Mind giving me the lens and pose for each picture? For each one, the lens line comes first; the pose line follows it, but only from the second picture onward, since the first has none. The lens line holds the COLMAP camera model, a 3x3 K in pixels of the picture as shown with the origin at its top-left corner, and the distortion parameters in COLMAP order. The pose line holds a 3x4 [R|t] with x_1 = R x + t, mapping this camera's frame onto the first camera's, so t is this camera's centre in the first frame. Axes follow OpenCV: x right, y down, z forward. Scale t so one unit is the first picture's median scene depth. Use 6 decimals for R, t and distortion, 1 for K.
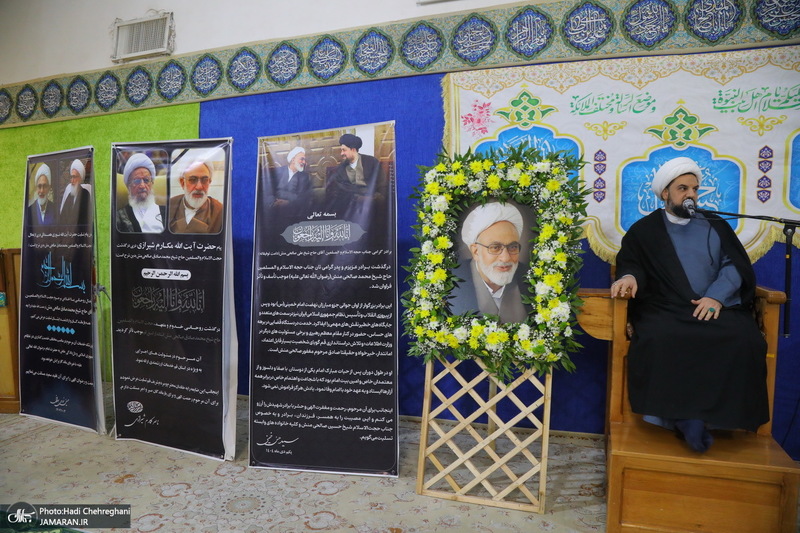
lens RADIAL K [[560.3, 0, 401.0], [0, 560.3, 283.0], [0, 0, 1]] dist [-0.134298, 0.087225]
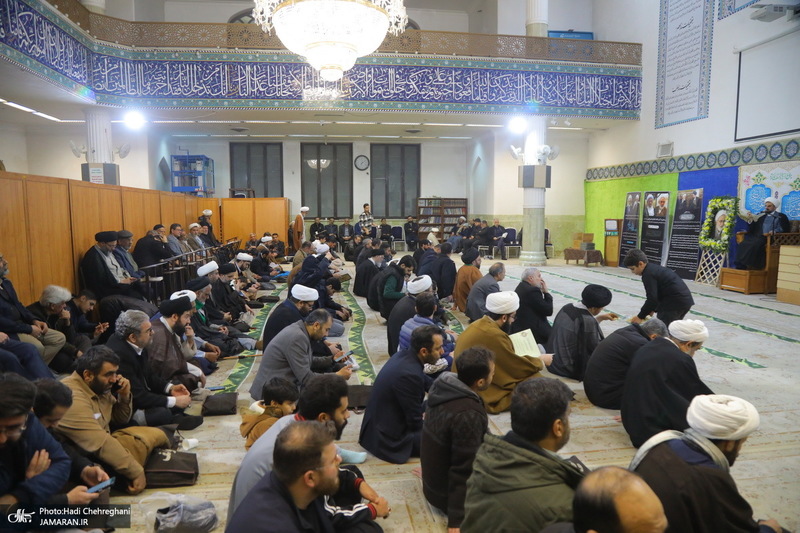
lens RADIAL K [[560.3, 0, 401.0], [0, 560.3, 283.0], [0, 0, 1]] dist [-0.134298, 0.087225]
pose [[0.484527, 0.113028, -0.867443, 2.362240], [-0.076324, 0.993298, 0.086795, 0.203384], [0.871440, 0.024152, 0.489907, -2.727029]]
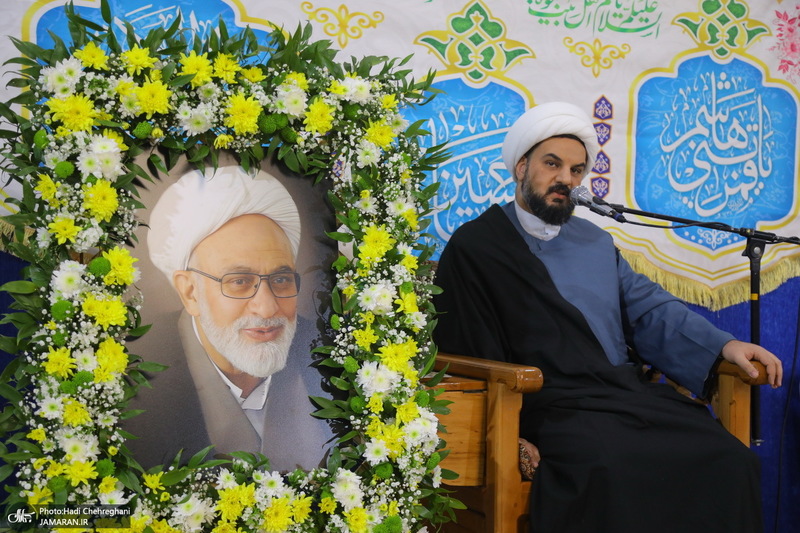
lens RADIAL K [[1194.7, 0, 399.9], [0, 1194.7, 281.6], [0, 0, 1]] dist [0.176552, 0.025957]
pose [[0.686084, 0.007588, 0.727483, -0.362049], [0.048817, 0.997212, -0.056441, -0.010062], [-0.725883, 0.074237, 0.683801, 0.337715]]
